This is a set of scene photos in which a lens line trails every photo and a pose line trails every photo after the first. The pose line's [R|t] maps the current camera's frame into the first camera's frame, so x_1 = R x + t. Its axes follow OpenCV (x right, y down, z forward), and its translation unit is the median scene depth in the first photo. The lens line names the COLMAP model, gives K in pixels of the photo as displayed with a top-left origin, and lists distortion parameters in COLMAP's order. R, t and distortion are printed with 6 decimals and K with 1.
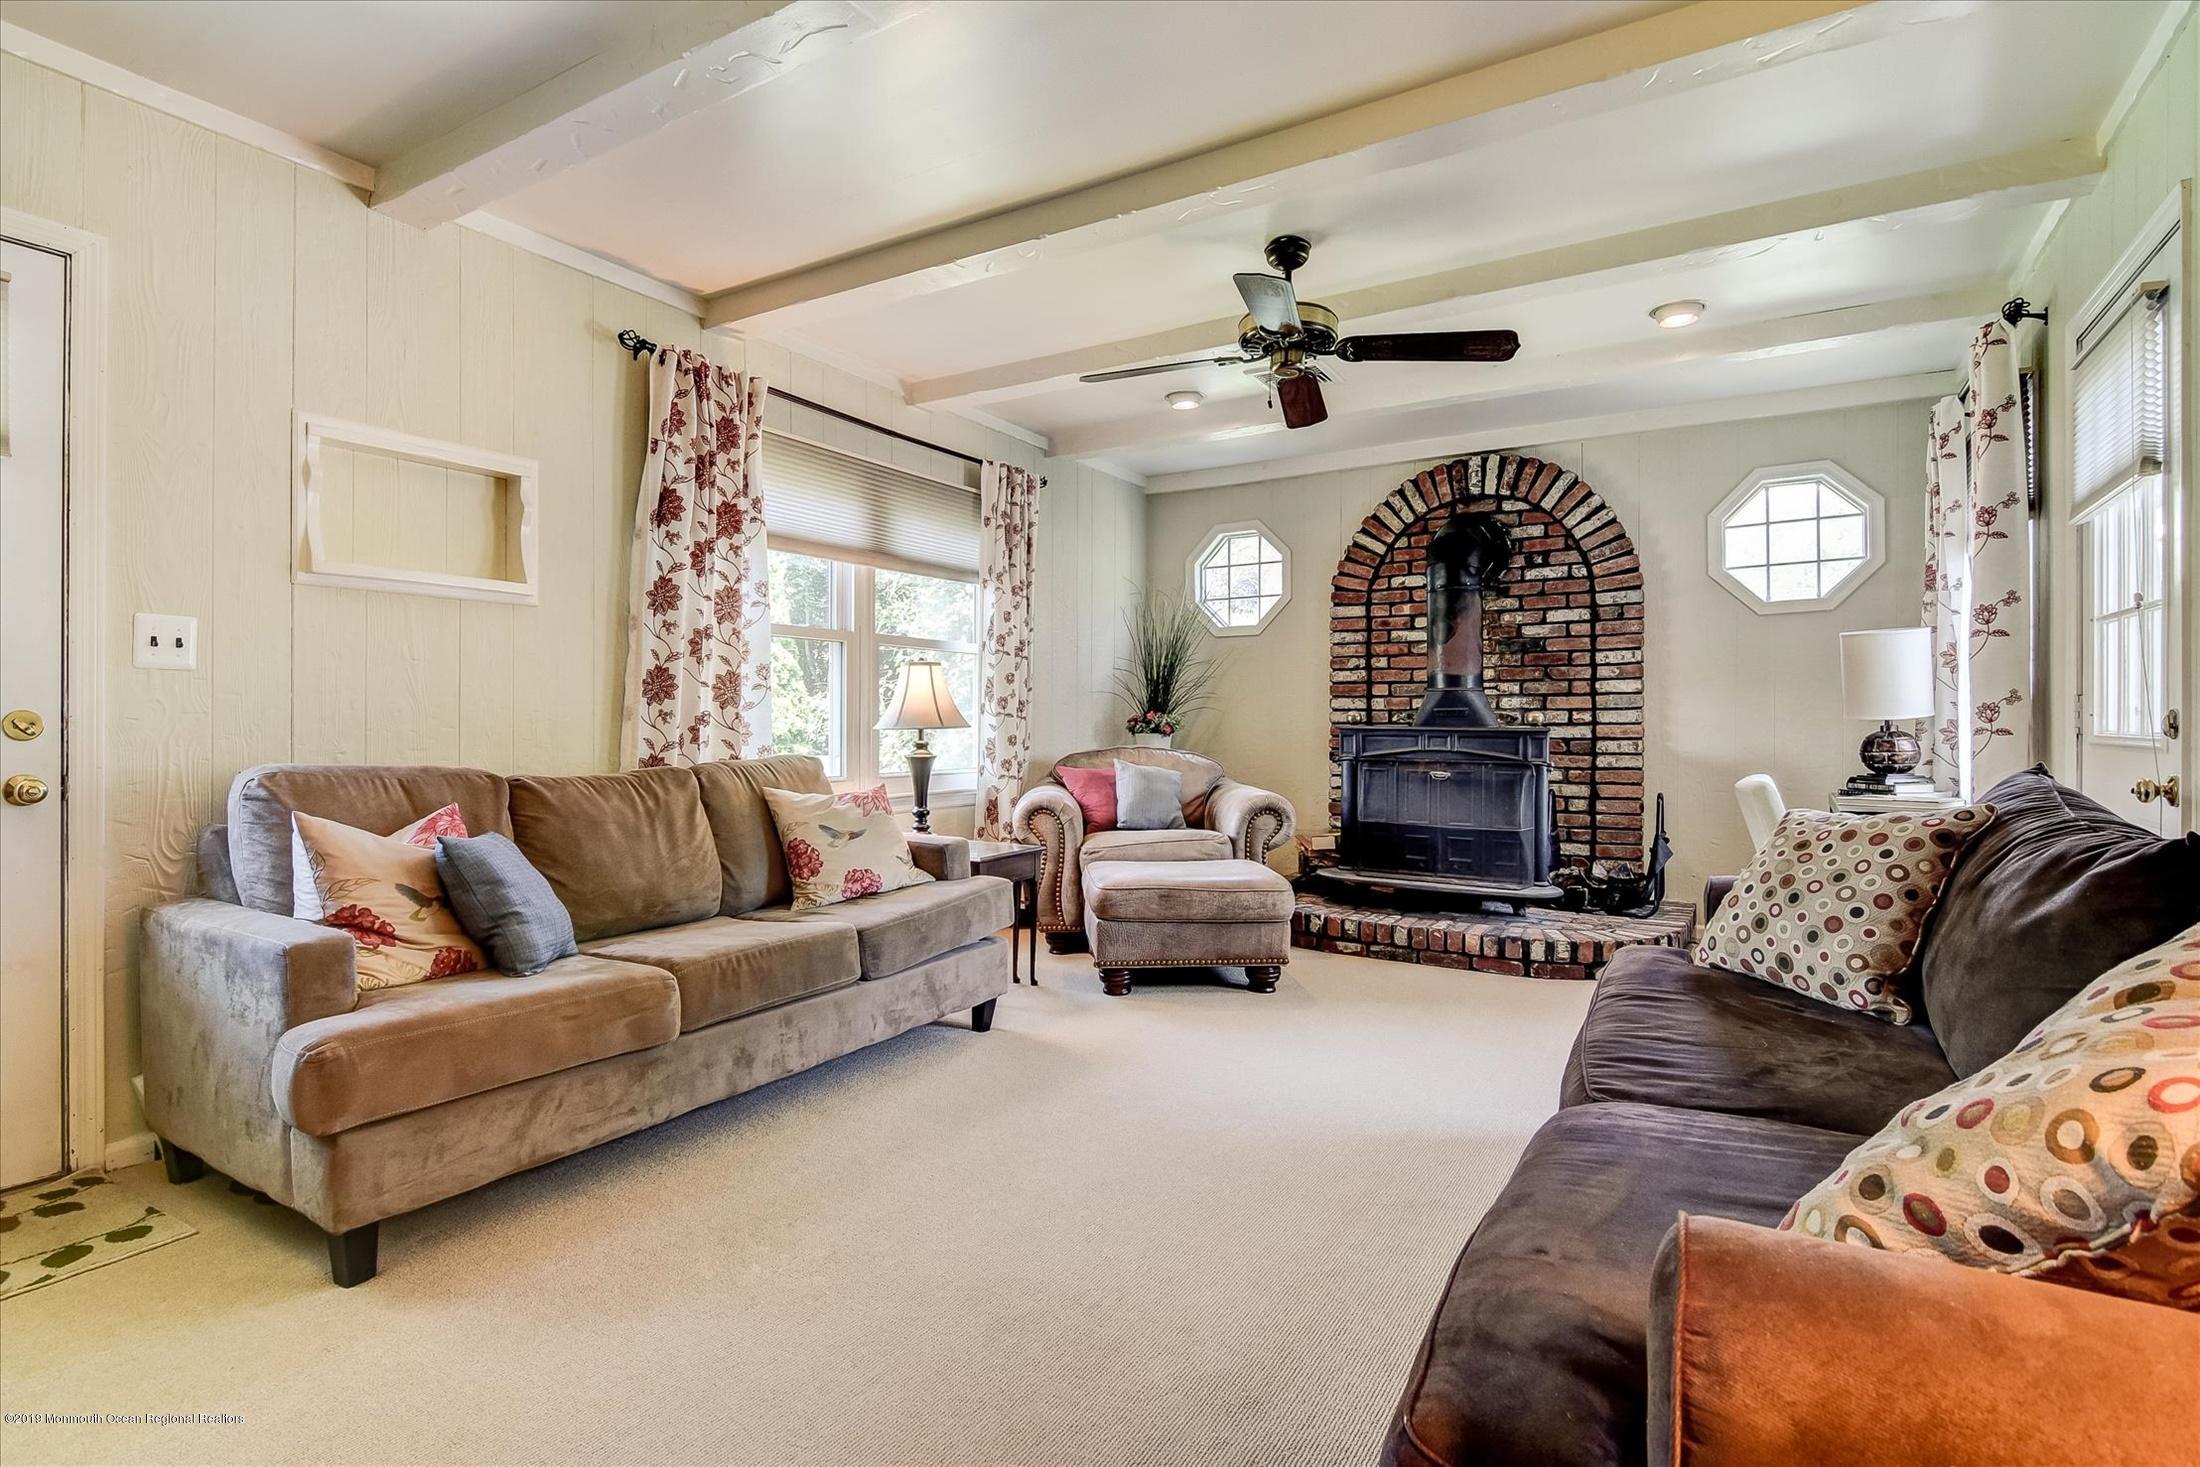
lens RADIAL K [[1064.3, 0, 1097.5], [0, 1064.3, 719.1], [0, 0, 1]] dist [0.003200, -0.013402]
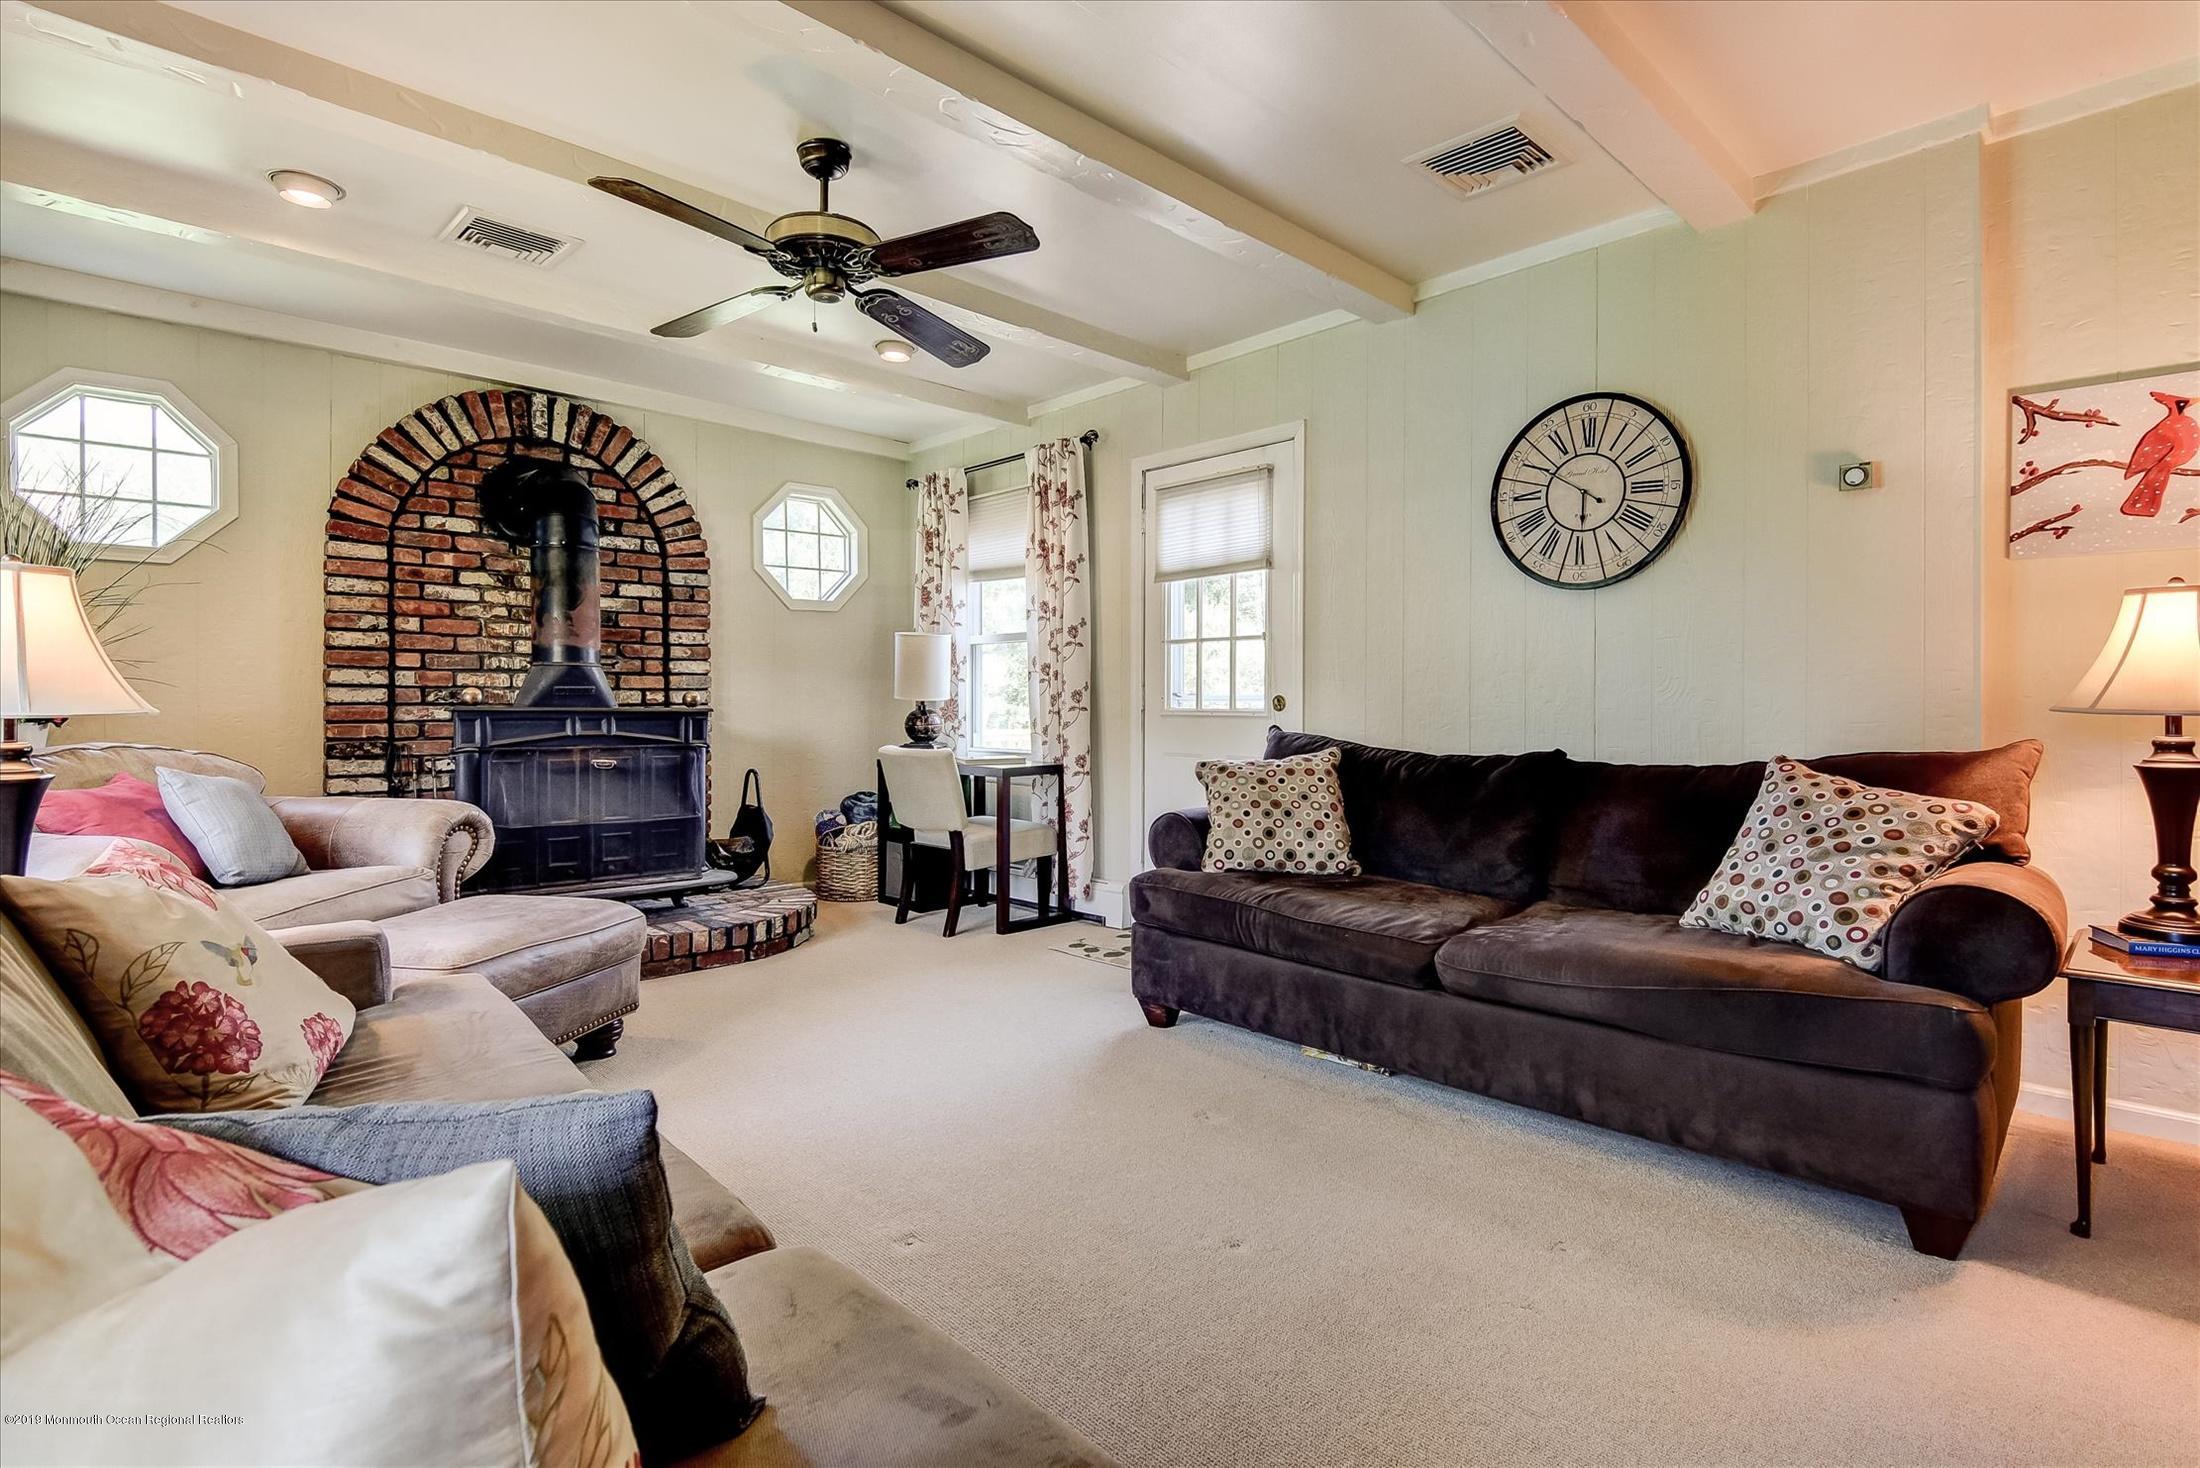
lens RADIAL K [[1064.3, 0, 1097.5], [0, 1064.3, 719.6], [0, 0, 1]] dist [0.003200, -0.013402]
pose [[0.249580, -0.012460, 0.968274, -0.379812], [-0.002592, 0.999905, 0.013536, 0.003986], [-0.968351, -0.005888, 0.249524, 0.360041]]
